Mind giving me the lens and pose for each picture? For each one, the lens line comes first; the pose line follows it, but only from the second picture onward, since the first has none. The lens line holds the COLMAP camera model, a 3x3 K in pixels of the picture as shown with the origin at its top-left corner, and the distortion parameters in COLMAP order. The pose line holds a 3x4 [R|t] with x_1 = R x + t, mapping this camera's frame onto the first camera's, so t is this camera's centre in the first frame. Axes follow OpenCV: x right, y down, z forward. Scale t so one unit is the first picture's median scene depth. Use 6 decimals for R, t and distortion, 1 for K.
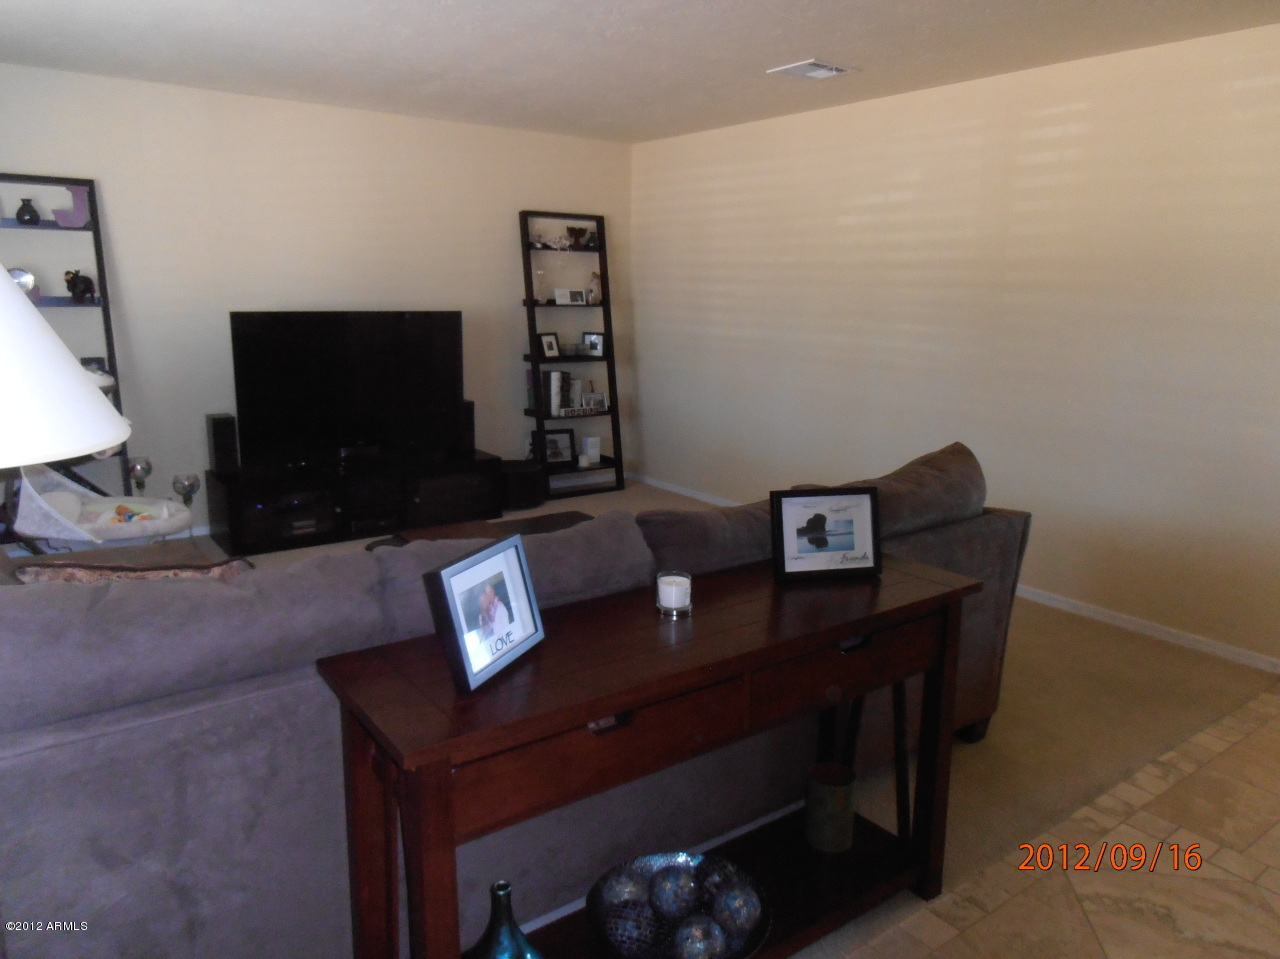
lens RADIAL K [[903.6, 0, 643.2], [0, 903.6, 479.3], [0, 0, 1]] dist [-0.013103, 0.010451]
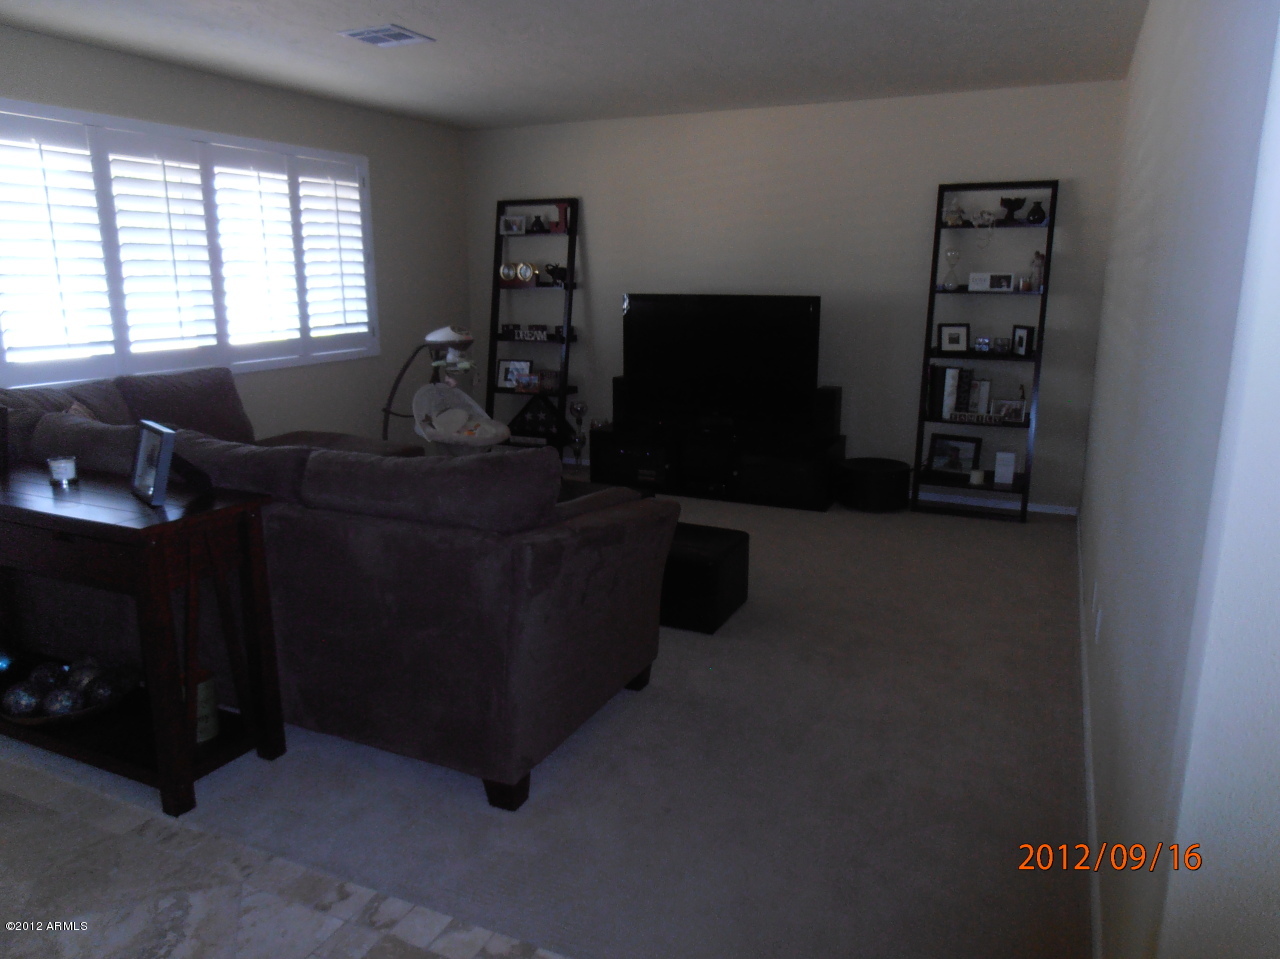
lens RADIAL K [[903.6, 0, 643.2], [0, 903.6, 479.3], [0, 0, 1]] dist [-0.013103, 0.010451]
pose [[0.480382, 0.178871, -0.858626, 0.519833], [-0.177466, 0.978556, 0.104567, -0.052877], [0.858918, 0.102145, 0.501824, 0.321008]]
